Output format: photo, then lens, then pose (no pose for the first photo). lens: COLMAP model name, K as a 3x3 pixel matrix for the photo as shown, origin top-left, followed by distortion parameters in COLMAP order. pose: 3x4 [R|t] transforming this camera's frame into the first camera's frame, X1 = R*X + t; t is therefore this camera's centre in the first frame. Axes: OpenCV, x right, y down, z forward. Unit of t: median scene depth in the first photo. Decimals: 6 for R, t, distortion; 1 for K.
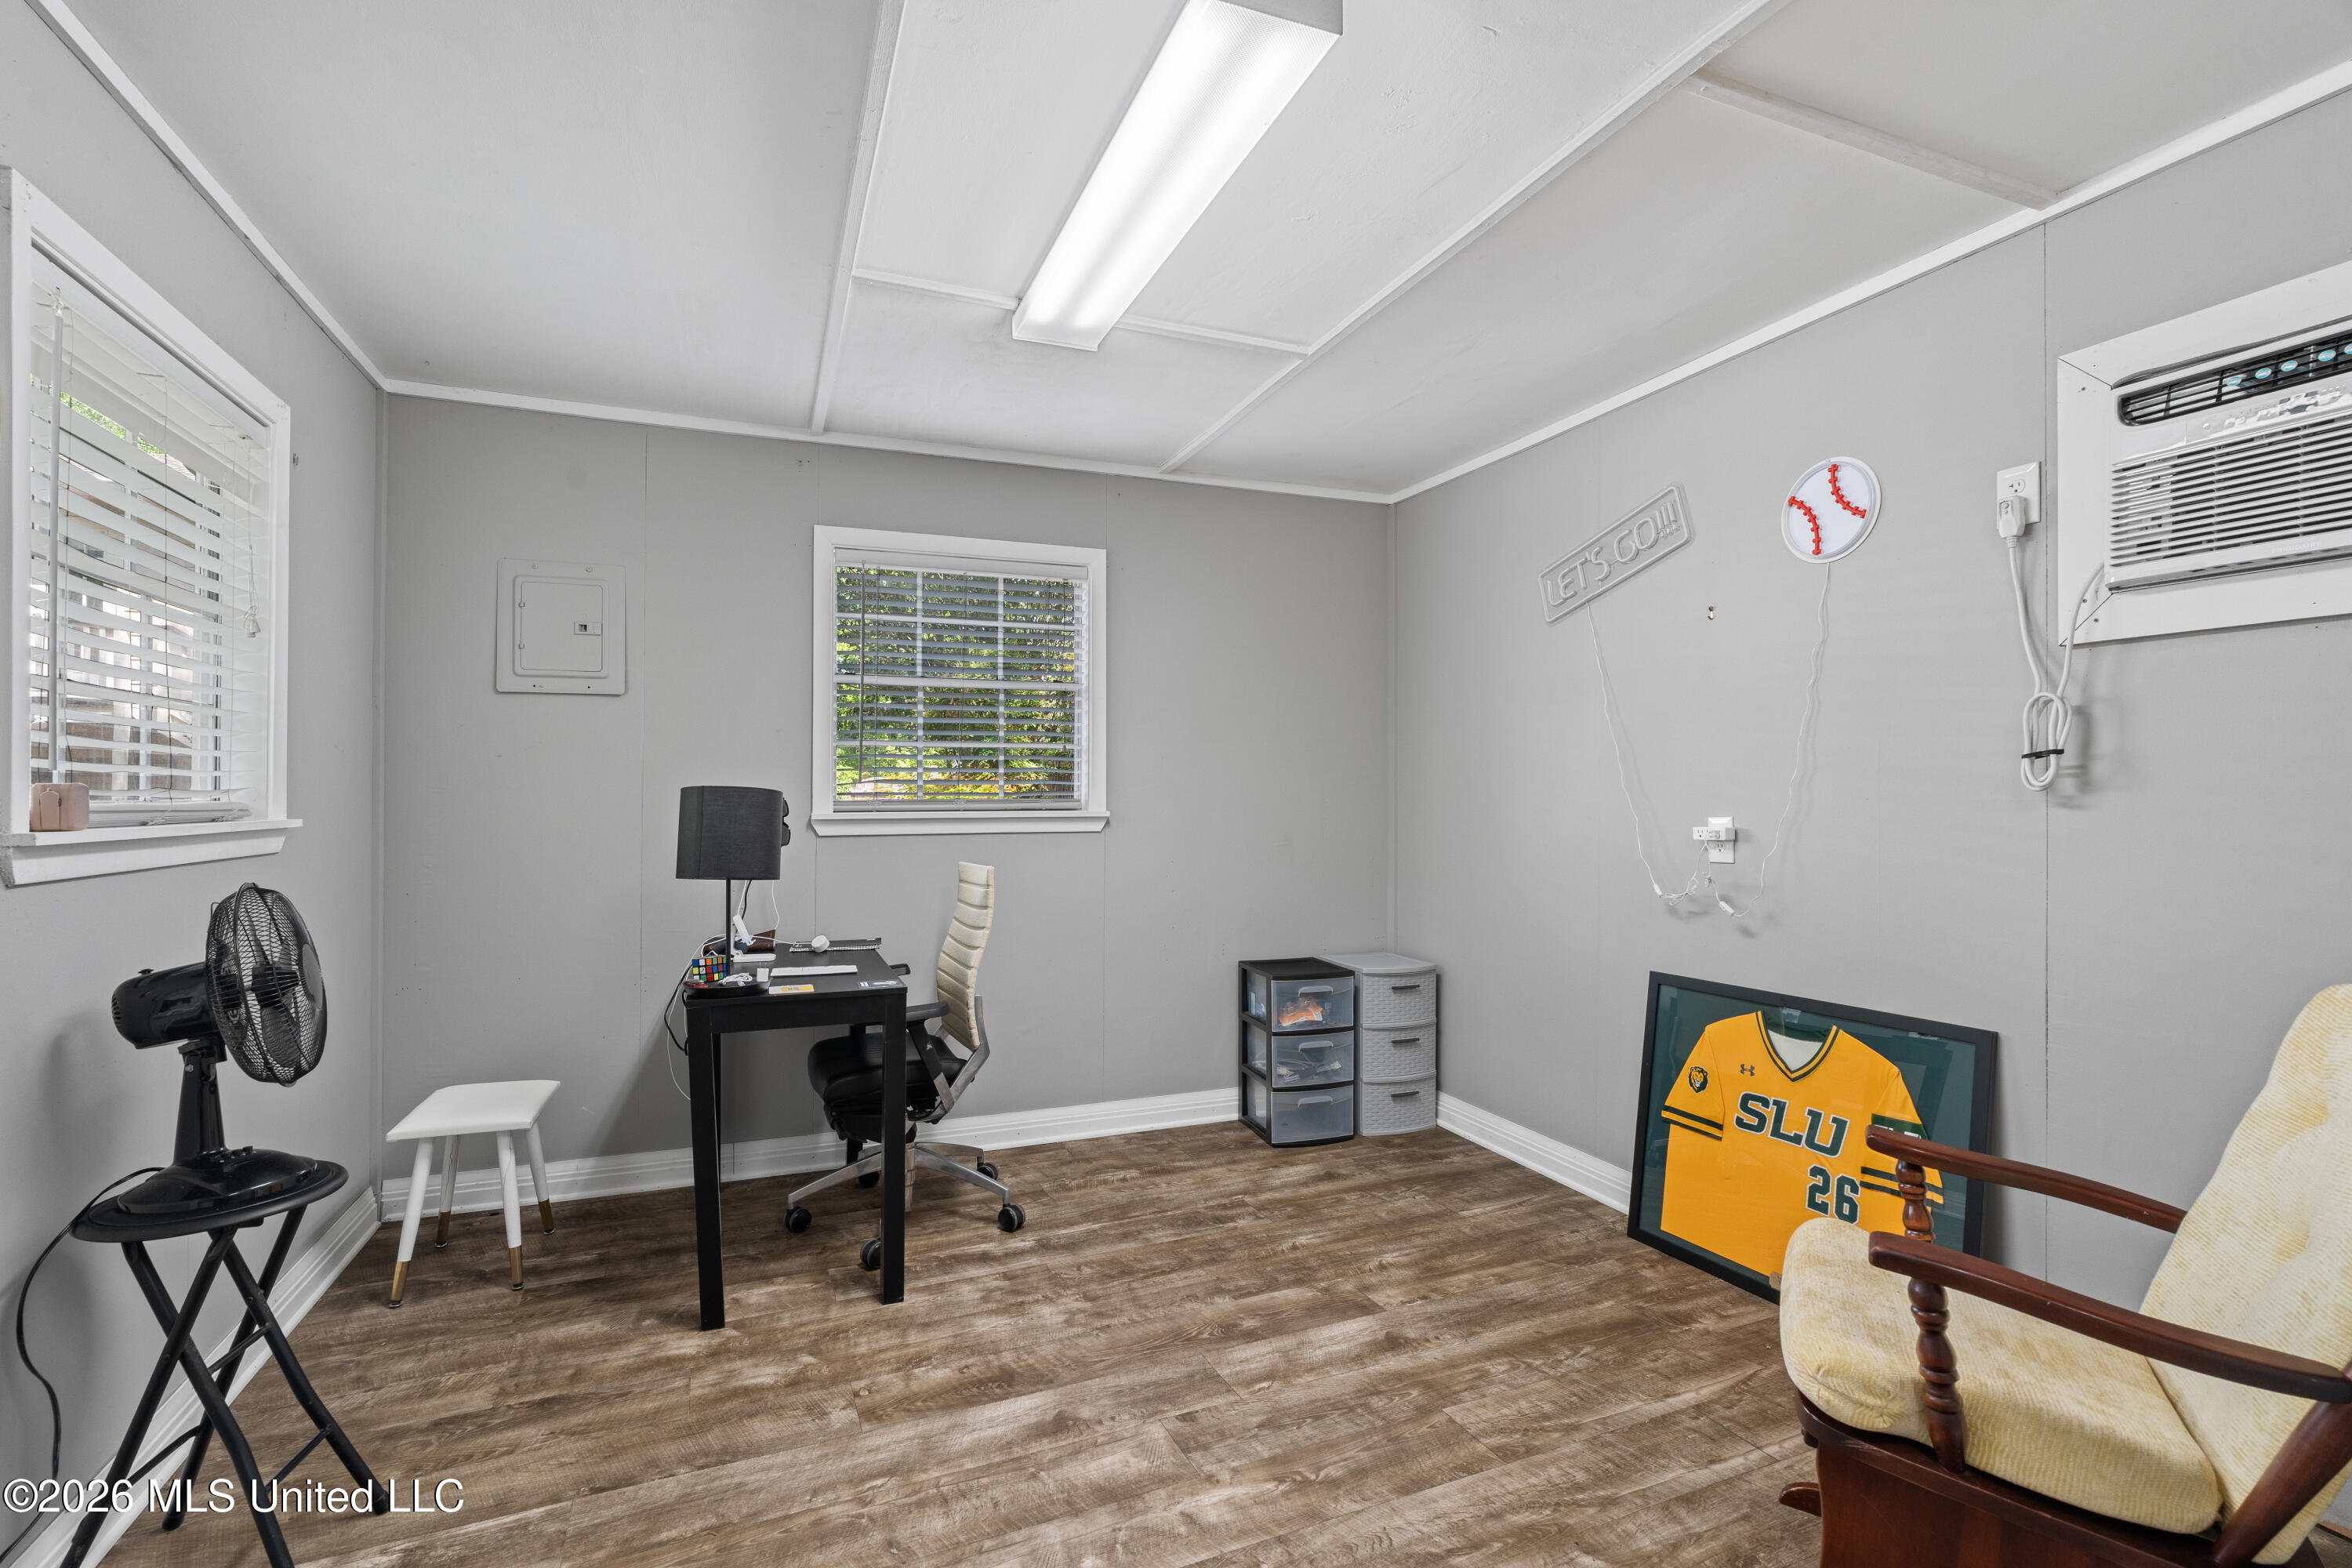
lens RADIAL K [[1054.9, 0, 1168.3], [0, 1054.9, 793.5], [0, 0, 1]] dist [-0.002305, 0.000098]
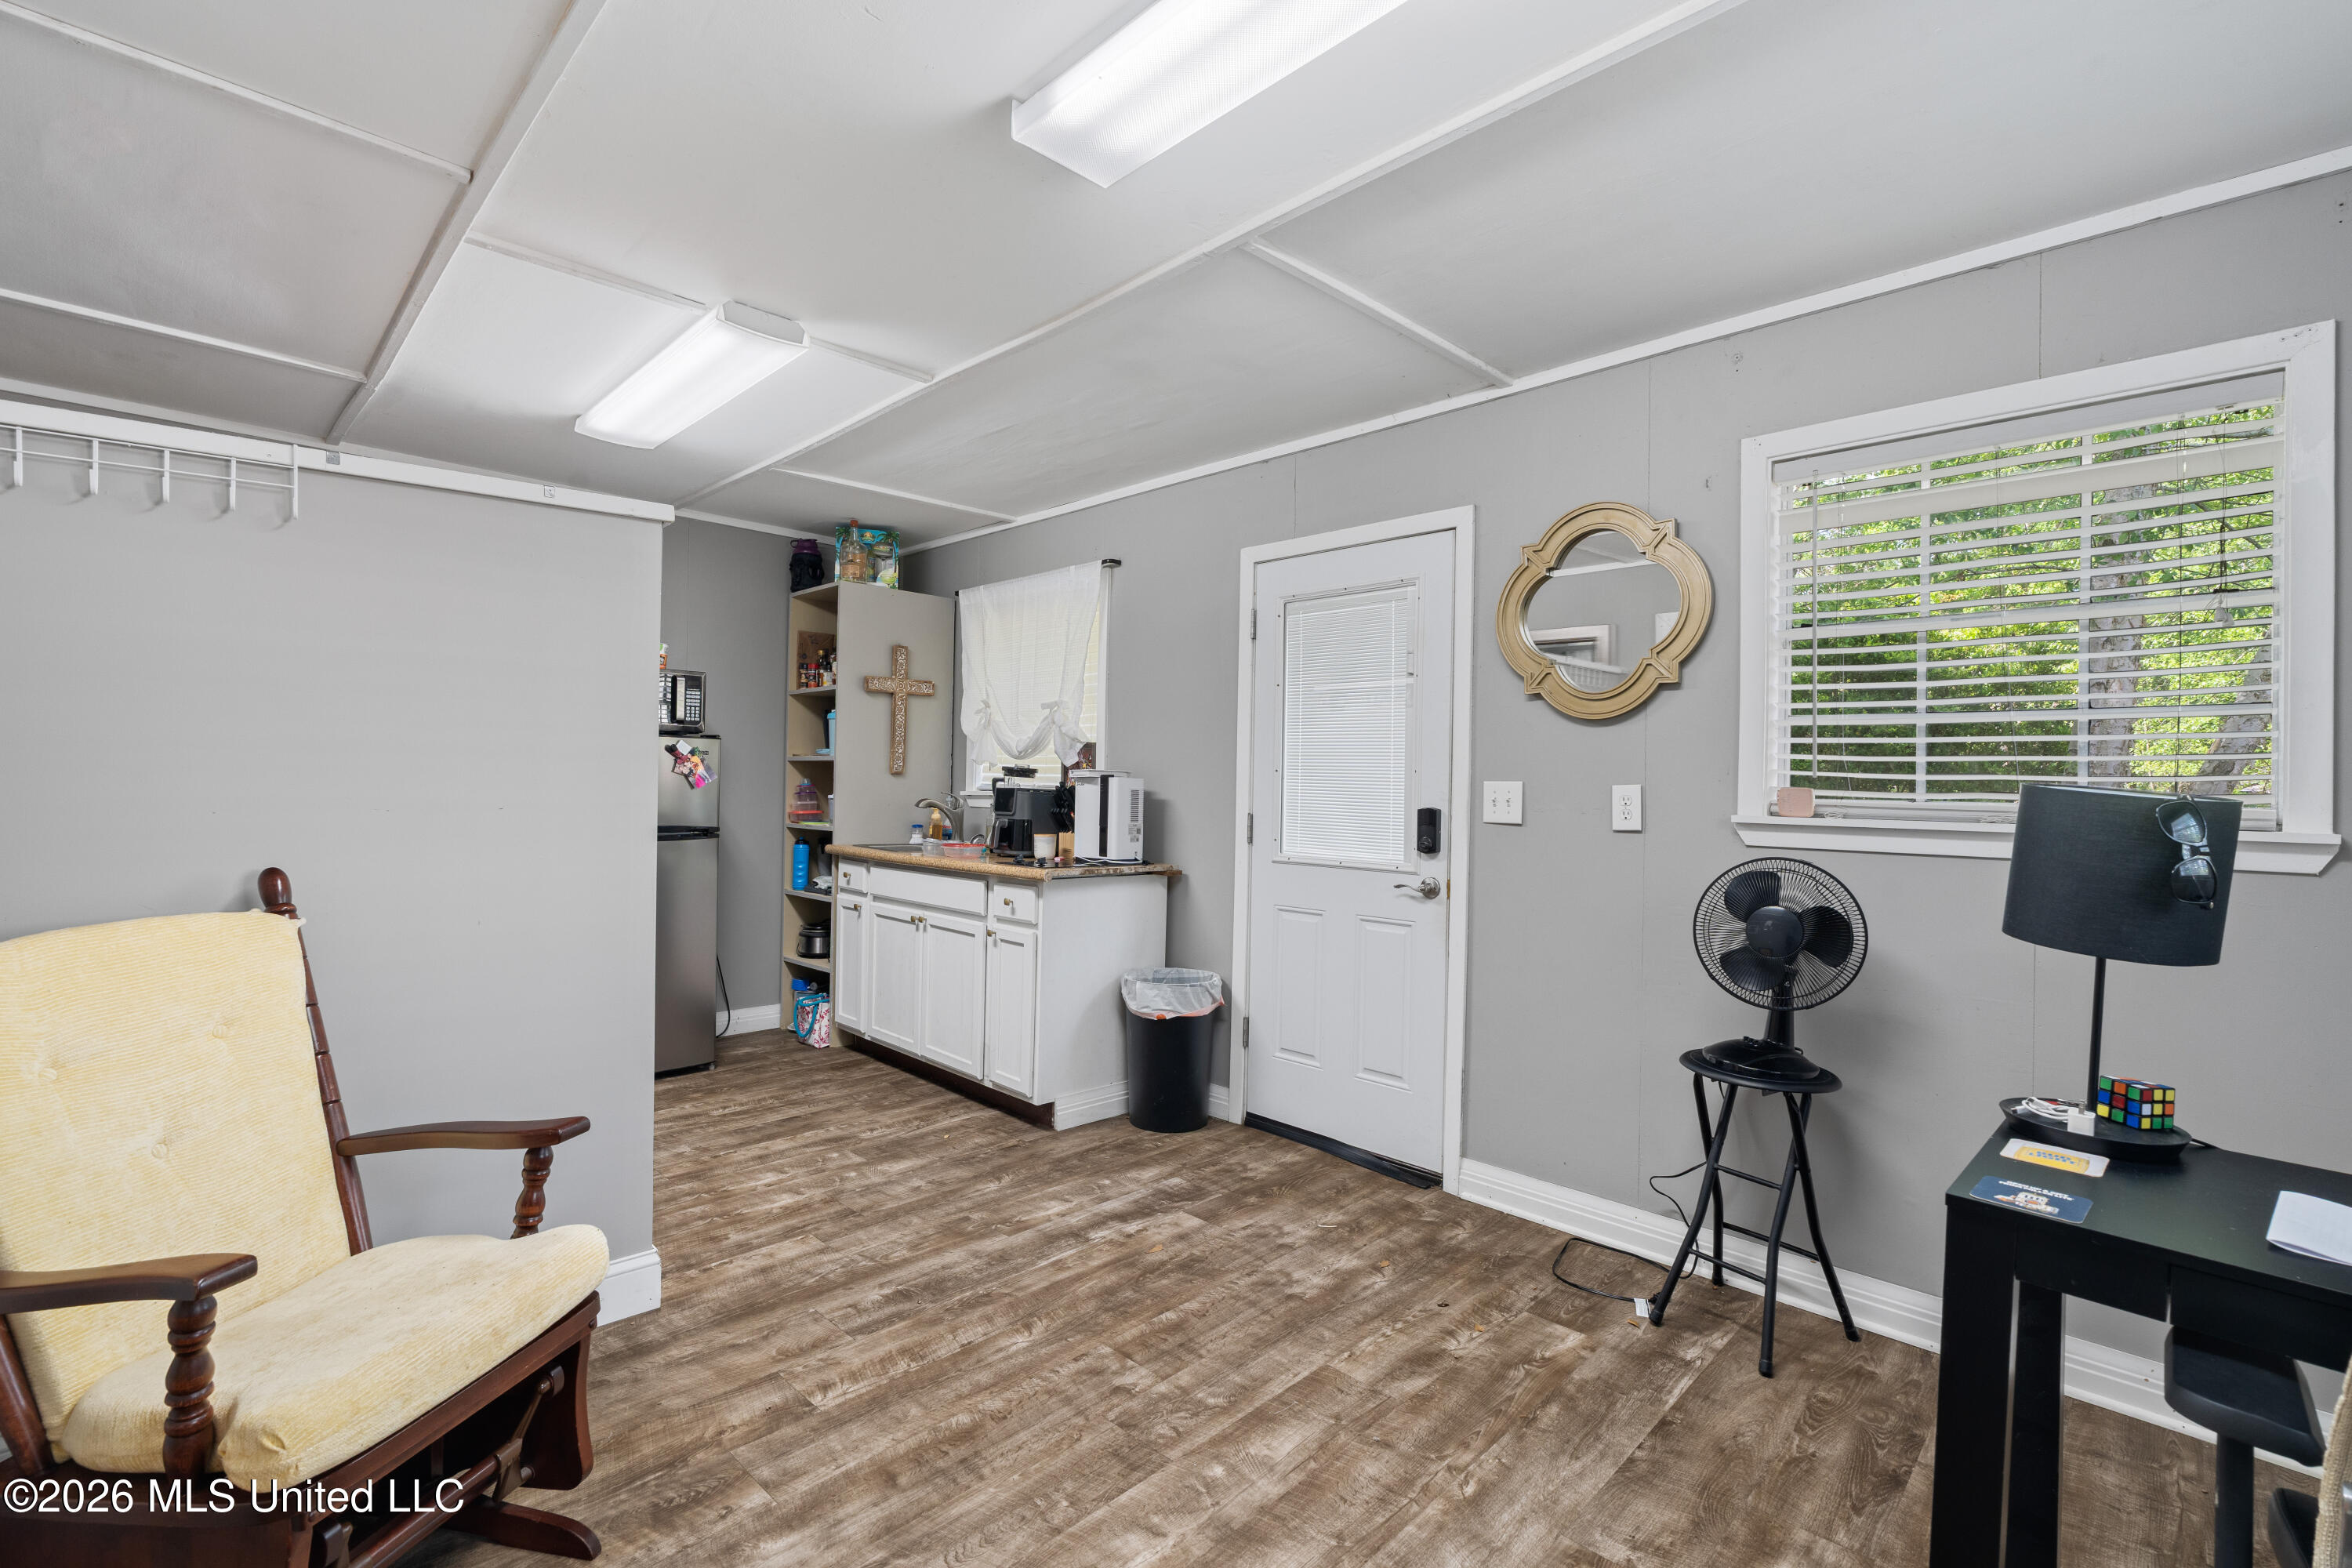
lens RADIAL K [[1054.9, 0, 1167.2], [0, 1054.9, 790.2], [0, 0, 1]] dist [-0.002305, 0.000098]
pose [[-0.925317, -0.019088, -0.378714, 0.381239], [-0.019403, 0.999807, -0.002985, 0.012795], [0.378698, 0.004586, -0.925509, 1.864821]]
